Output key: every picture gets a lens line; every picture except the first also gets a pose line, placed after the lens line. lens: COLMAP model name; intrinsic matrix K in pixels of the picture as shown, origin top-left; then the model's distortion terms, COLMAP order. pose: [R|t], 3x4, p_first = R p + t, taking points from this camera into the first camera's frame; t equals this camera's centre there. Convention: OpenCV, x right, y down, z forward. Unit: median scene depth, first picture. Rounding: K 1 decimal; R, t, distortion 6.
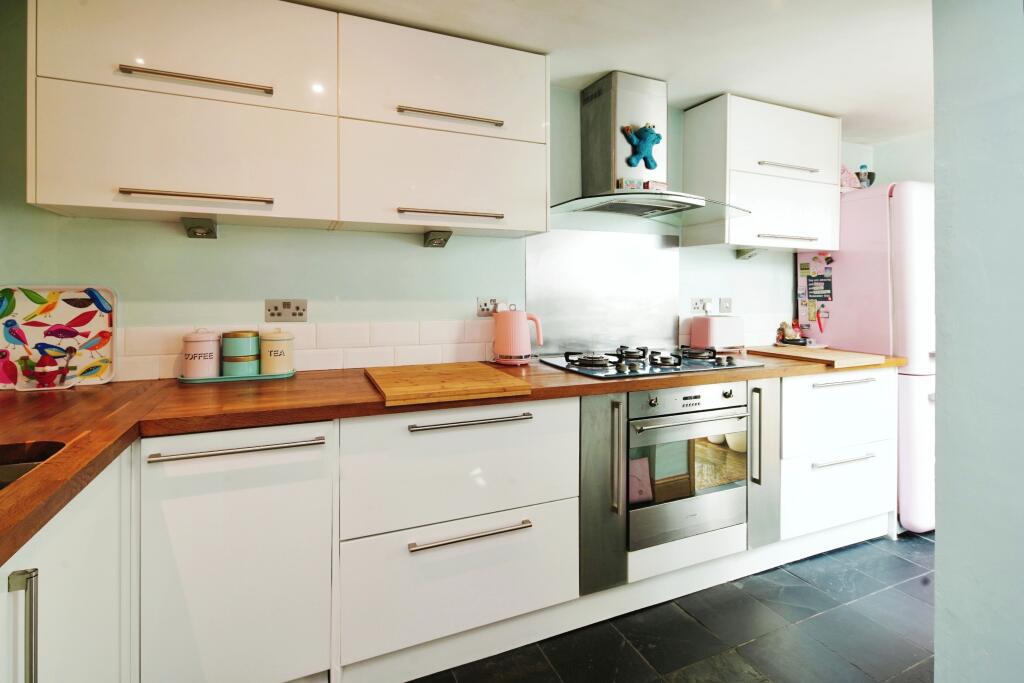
lens RADIAL K [[499.4, 0, 515.8], [0, 499.4, 290.2], [0, 0, 1]] dist [0.006069, -0.006717]
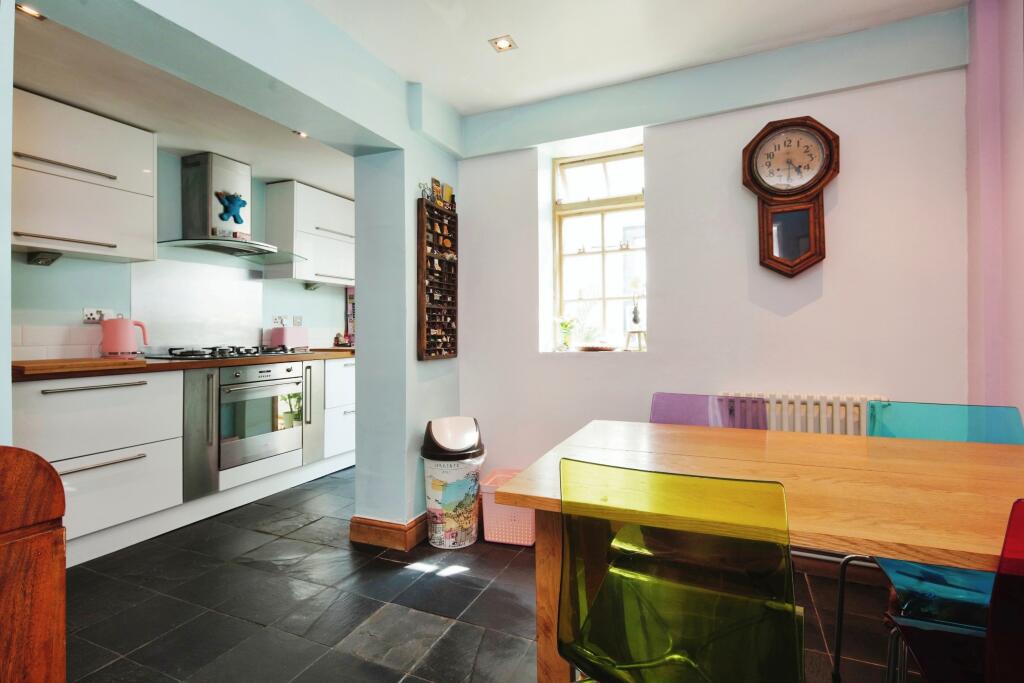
lens RADIAL K [[499.4, 0, 508.7], [0, 499.4, 323.2], [0, 0, 1]] dist [0.006069, -0.006717]
pose [[0.748122, 0.003147, 0.663554, -0.110309], [0.007321, 0.999889, -0.012996, 0.074392], [-0.663521, 0.014581, 0.748016, -0.623453]]
